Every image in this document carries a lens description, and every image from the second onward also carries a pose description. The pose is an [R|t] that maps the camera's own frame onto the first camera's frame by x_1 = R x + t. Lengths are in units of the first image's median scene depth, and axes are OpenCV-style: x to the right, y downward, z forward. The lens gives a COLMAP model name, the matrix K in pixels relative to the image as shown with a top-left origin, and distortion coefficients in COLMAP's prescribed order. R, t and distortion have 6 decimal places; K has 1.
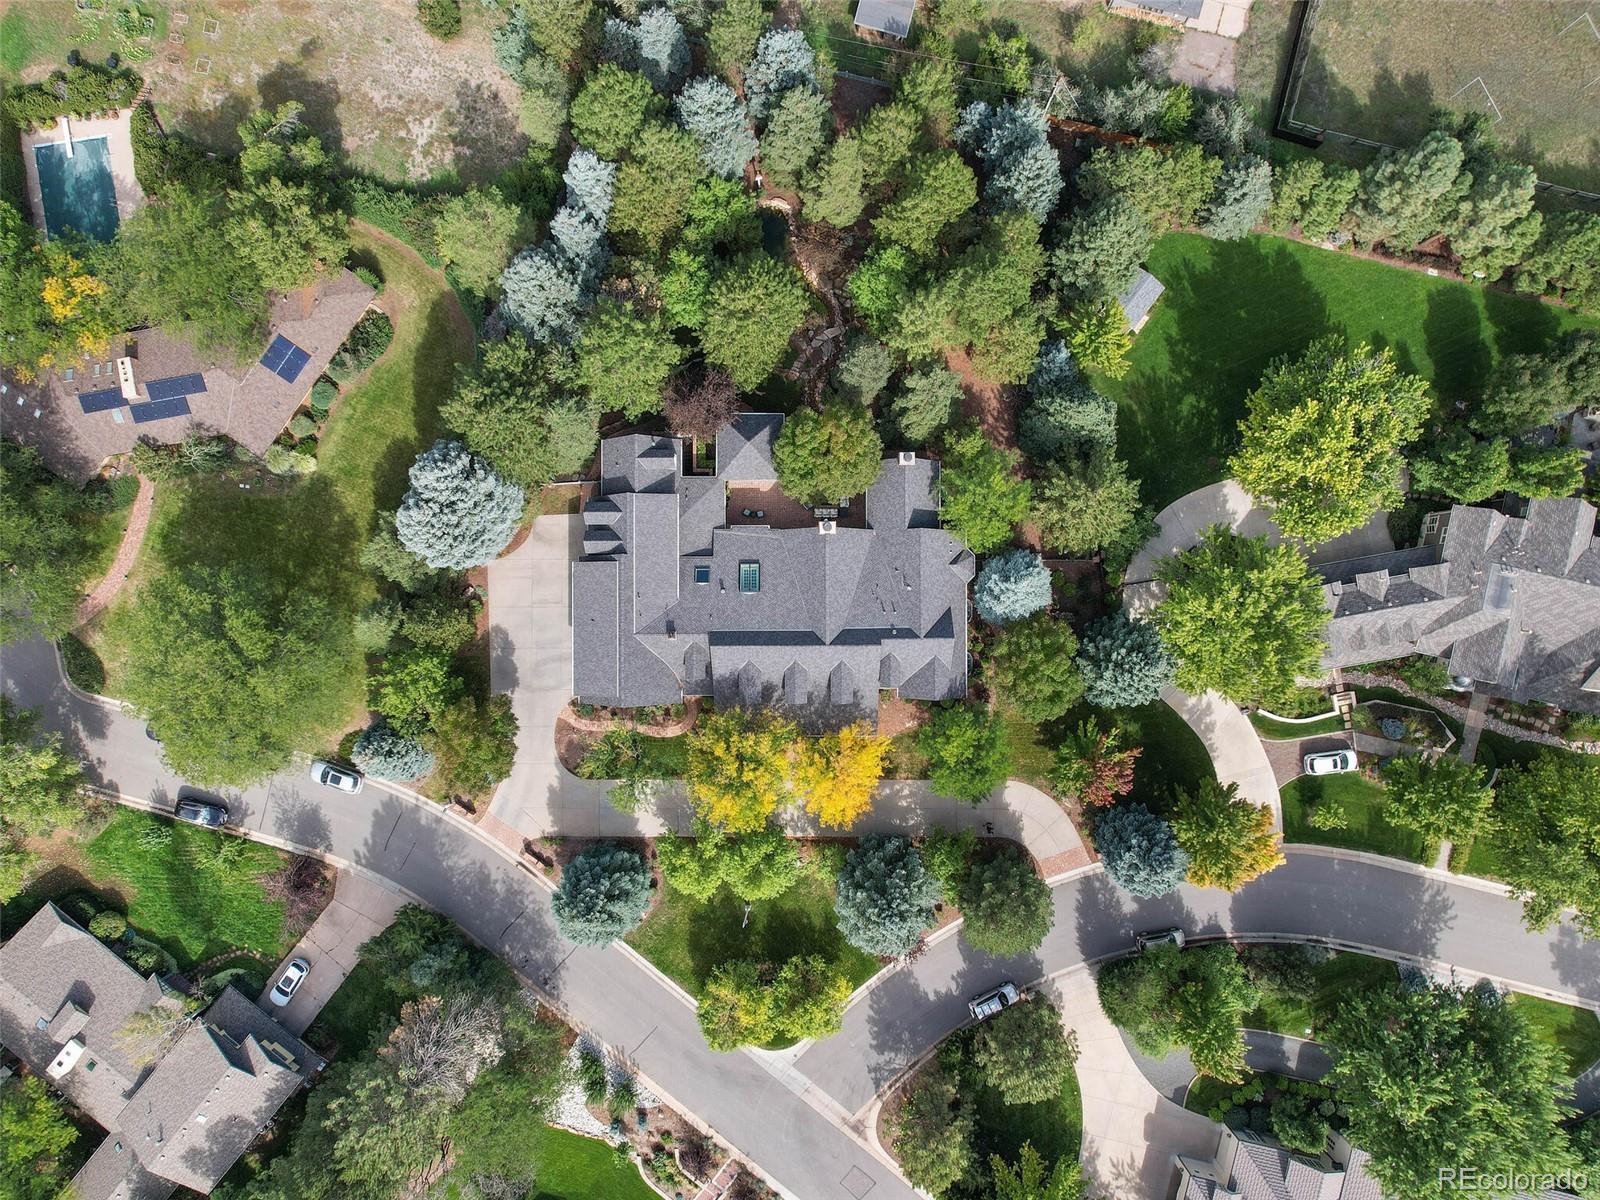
lens RADIAL K [[1142.6, 0, 800.0], [0, 1142.6, 600.0], [0, 0, 1]] dist [-0.003125, -0.000315]
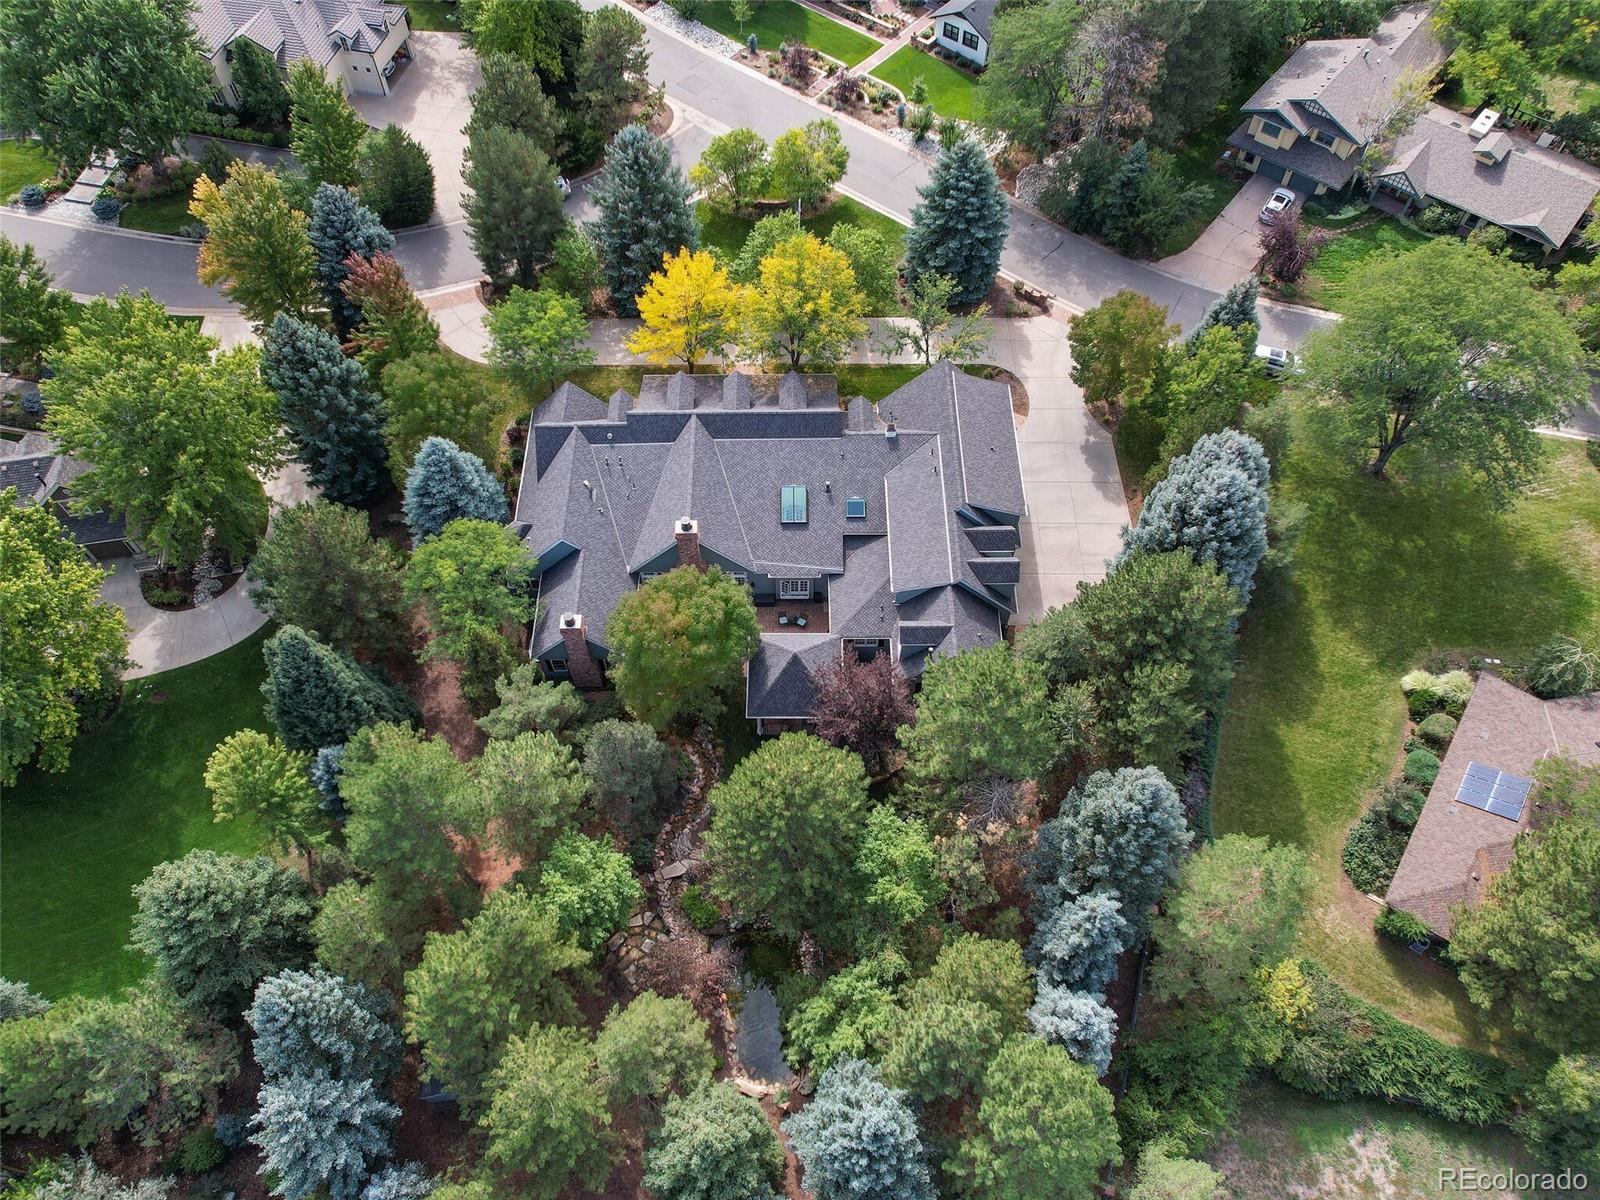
lens RADIAL K [[1142.6, 0, 800.0], [0, 1142.6, 600.0], [0, 0, 1]] dist [-0.003125, -0.000315]
pose [[-0.999952, 0.009160, 0.003379, -0.048500], [-0.006014, -0.850528, 0.525895, -0.467241], [0.007691, 0.525850, 0.850543, 0.370426]]
